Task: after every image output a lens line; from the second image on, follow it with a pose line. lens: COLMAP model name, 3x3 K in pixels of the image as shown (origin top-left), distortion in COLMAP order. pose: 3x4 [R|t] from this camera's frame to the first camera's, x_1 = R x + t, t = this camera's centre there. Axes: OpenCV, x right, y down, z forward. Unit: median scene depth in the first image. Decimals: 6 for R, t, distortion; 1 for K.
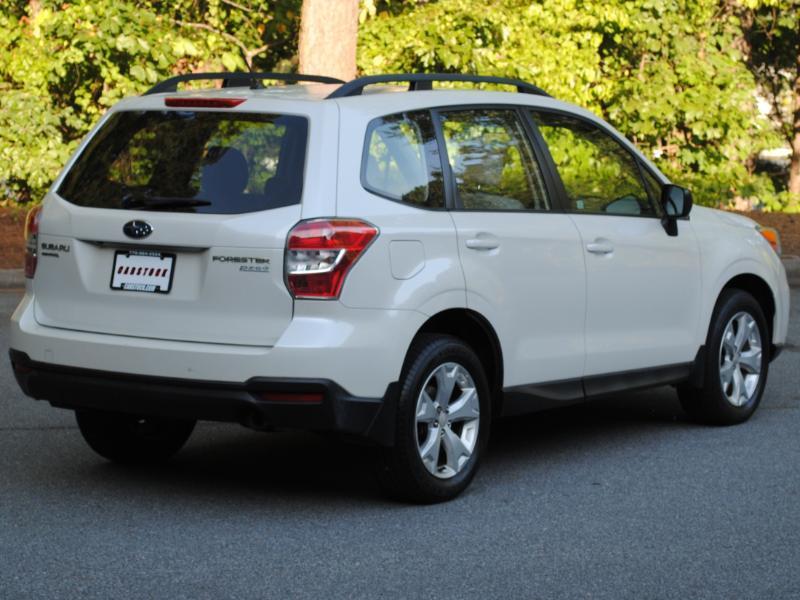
lens RADIAL K [[2440.8, 0, 400.0], [0, 2440.8, 300.0], [0, 0, 1]] dist [-0.000425, -0.951375]
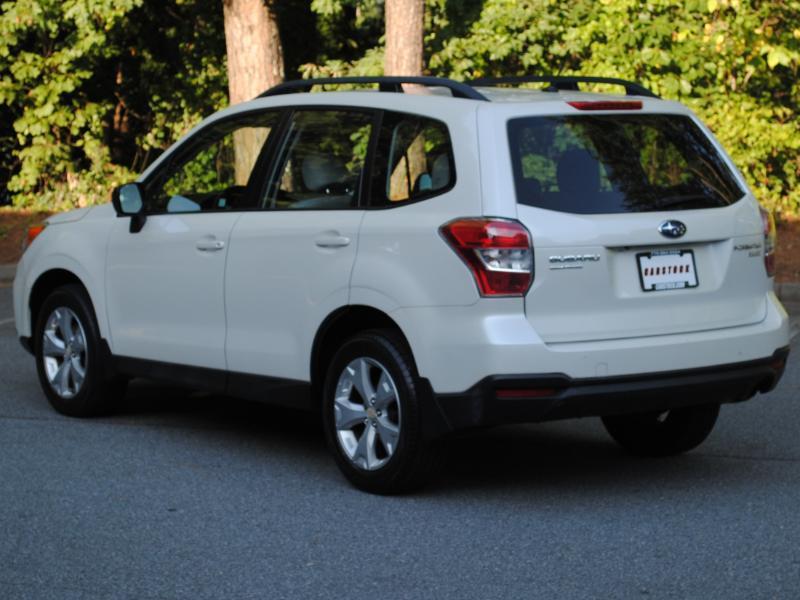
lens RADIAL K [[2237.0, 0, 400.0], [0, 2237.0, 300.0], [0, 0, 1]] dist [0.089676, -1.900664]
pose [[0.317820, -0.110348, 0.941708, -1.003560], [0.094240, 0.991963, 0.084432, -0.087134], [-0.943456, 0.061912, 0.325665, 0.774913]]
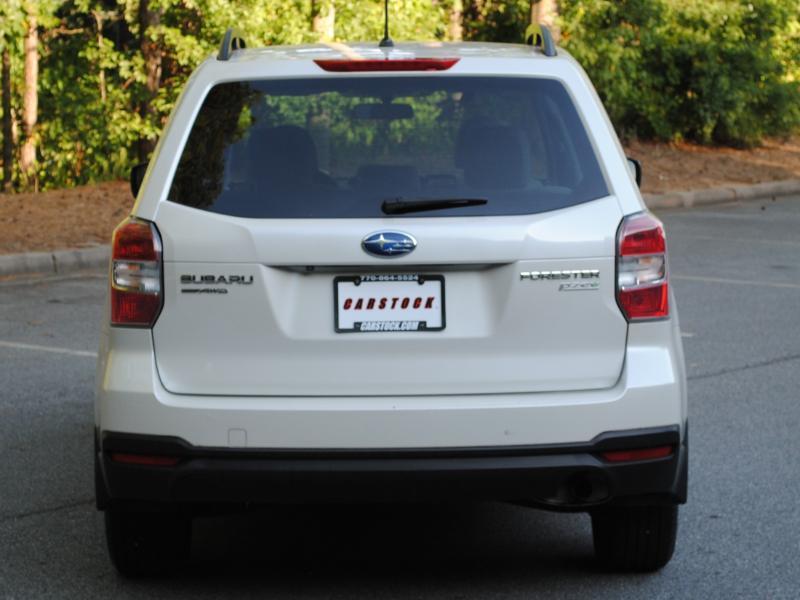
lens RADIAL K [[2440.8, 0, 400.0], [0, 2440.8, 300.0], [0, 0, 1]] dist [-0.000425, -0.951375]
pose [[0.816426, -0.076813, 0.572318, -0.494112], [0.073141, 0.996886, 0.029458, -0.032363], [-0.572799, 0.017809, 0.819503, 0.403377]]
